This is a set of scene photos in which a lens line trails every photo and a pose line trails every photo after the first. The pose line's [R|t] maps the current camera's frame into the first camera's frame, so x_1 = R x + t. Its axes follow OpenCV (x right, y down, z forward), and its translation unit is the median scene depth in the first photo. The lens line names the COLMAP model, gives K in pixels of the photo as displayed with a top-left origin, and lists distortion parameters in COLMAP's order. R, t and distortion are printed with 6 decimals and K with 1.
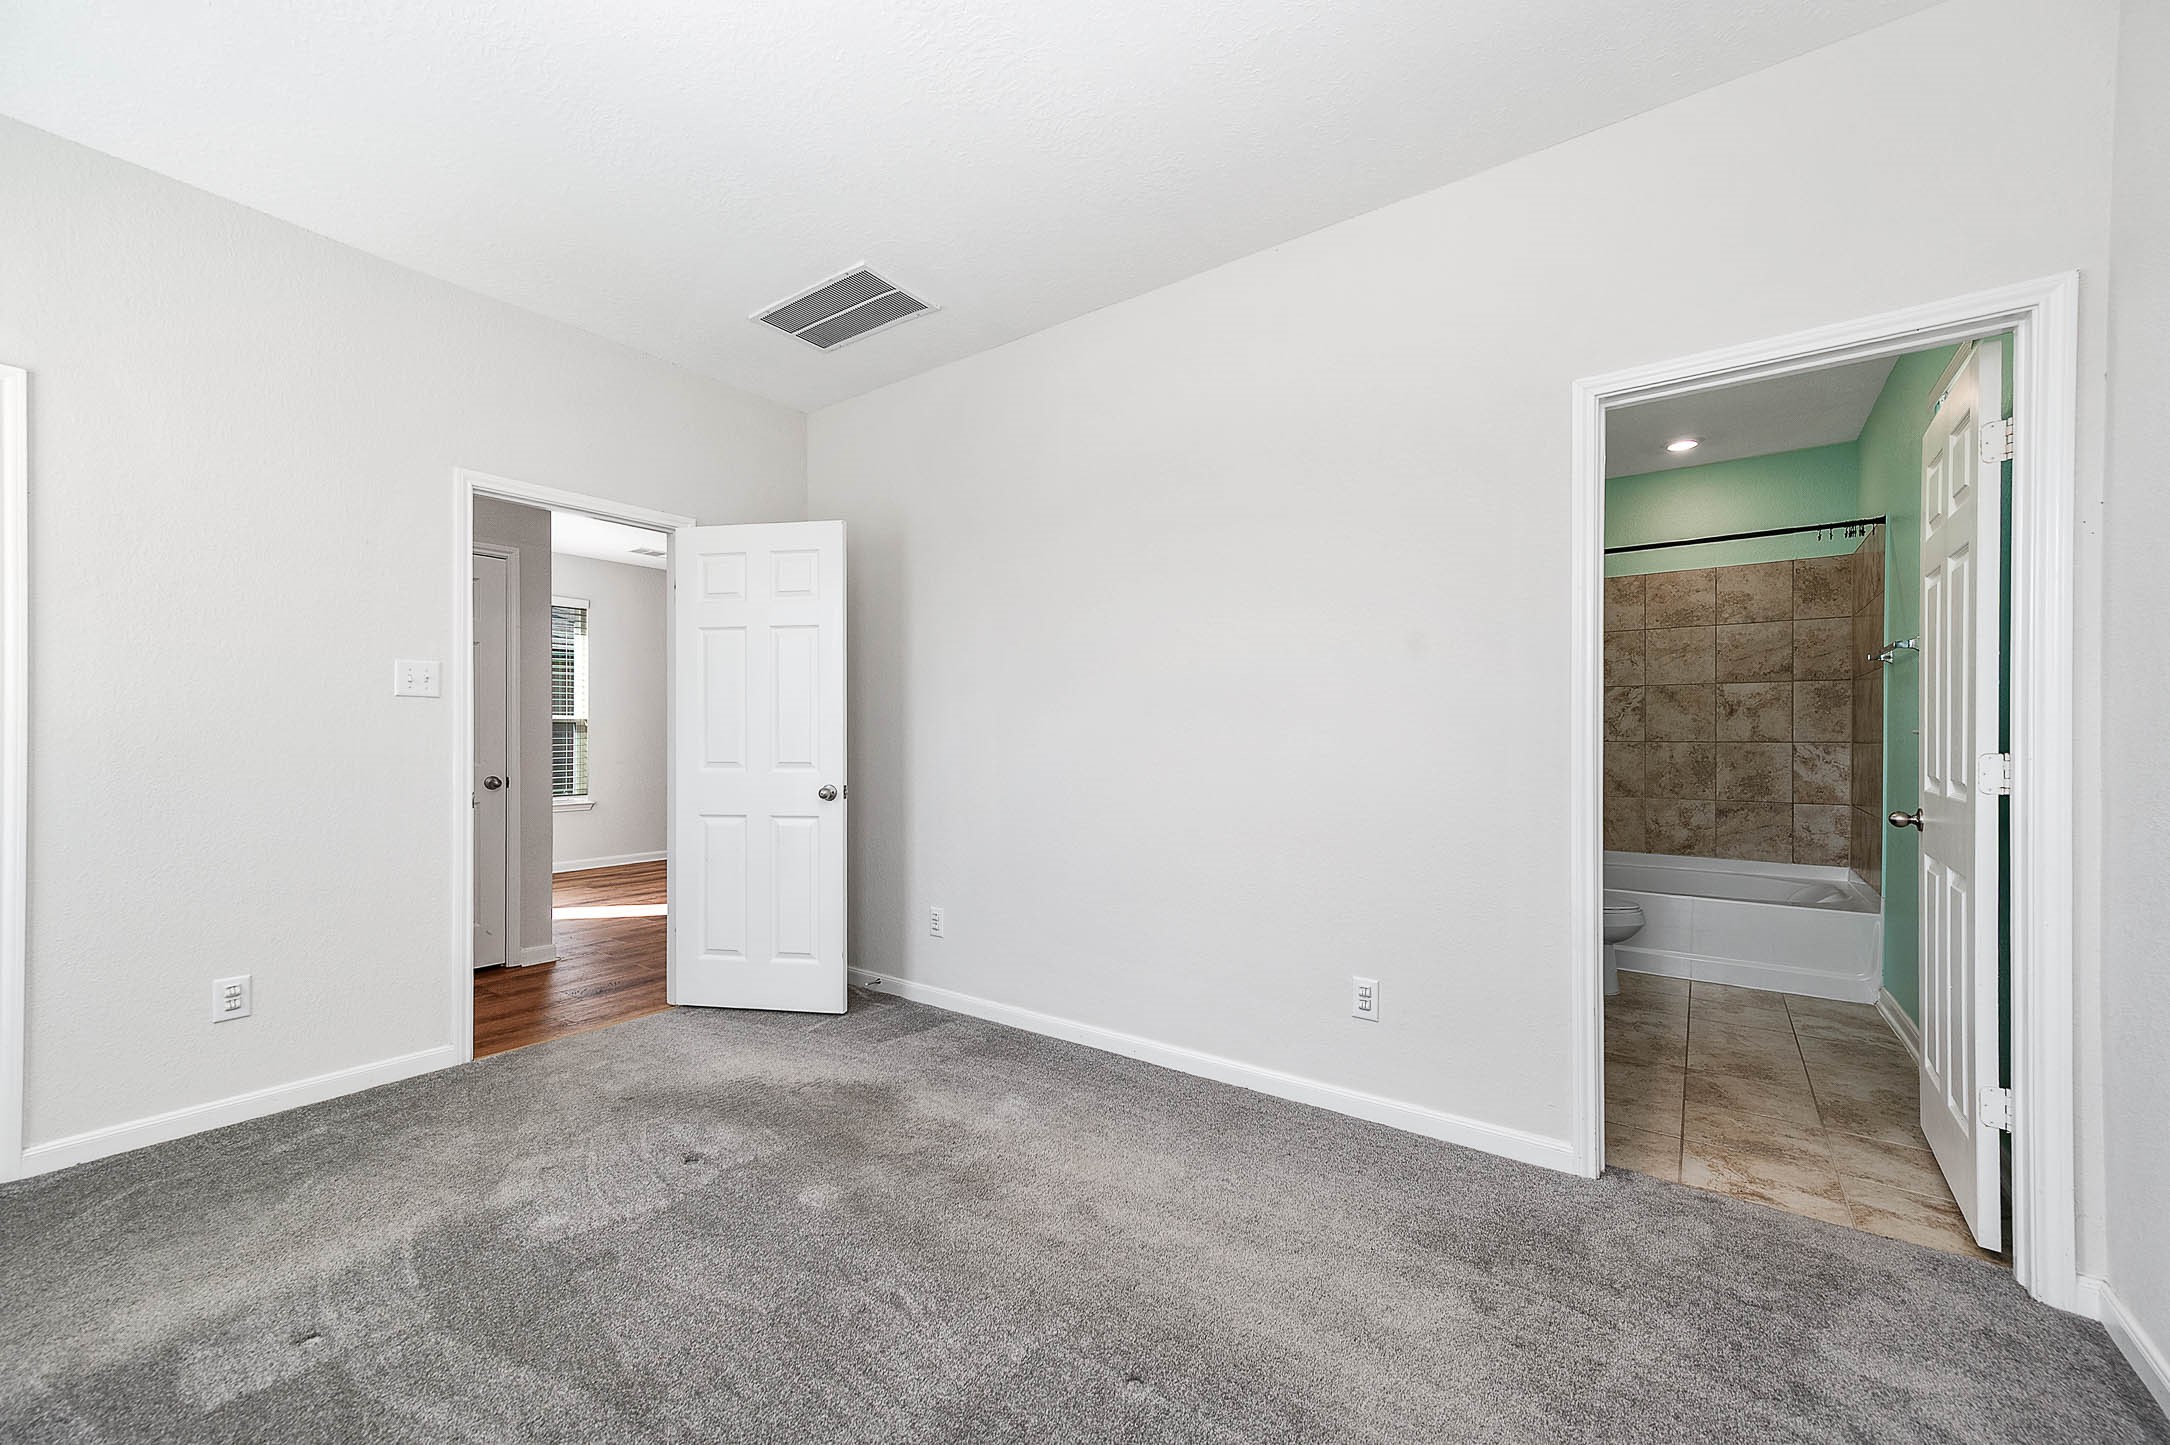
lens RADIAL K [[848.6, 0, 1079.4], [0, 848.6, 738.0], [0, 0, 1]] dist [0.009764, 0.000917]
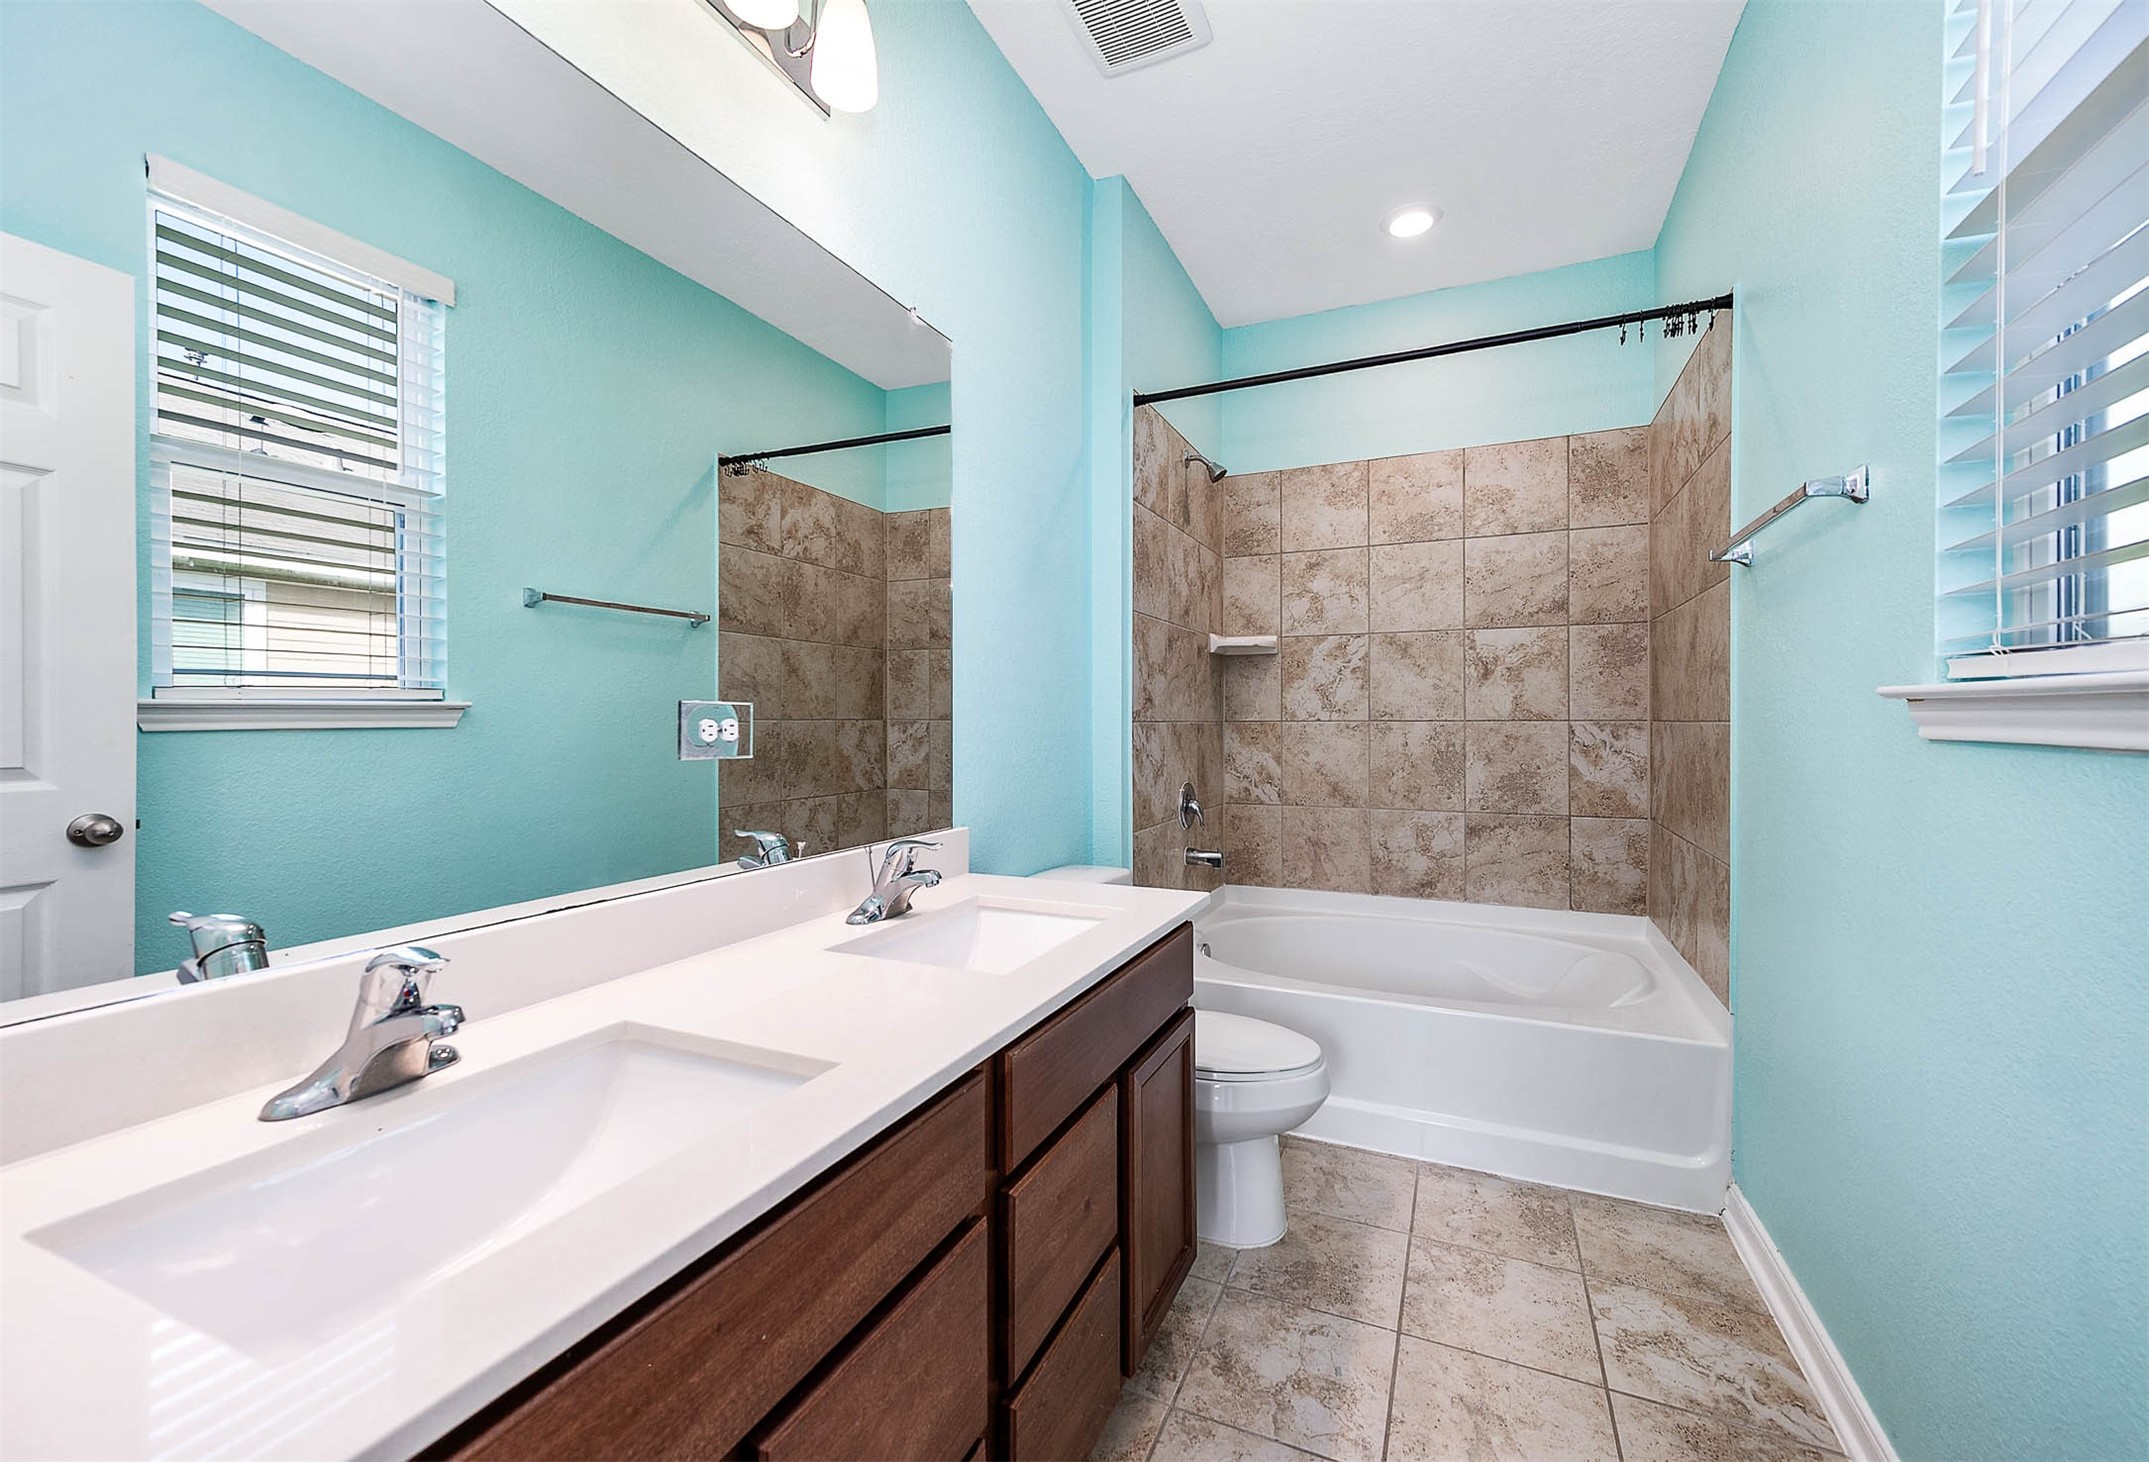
lens RADIAL K [[889.1, 0, 1077.0], [0, 889.1, 718.6], [0, 0, 1]] dist [0.012671, 0.001137]
pose [[0.977190, -0.005283, 0.212302, 0.331423], [0.005301, 0.999986, 0.000482, 0.001195], [-0.212302, 0.000654, 0.977204, 0.423487]]
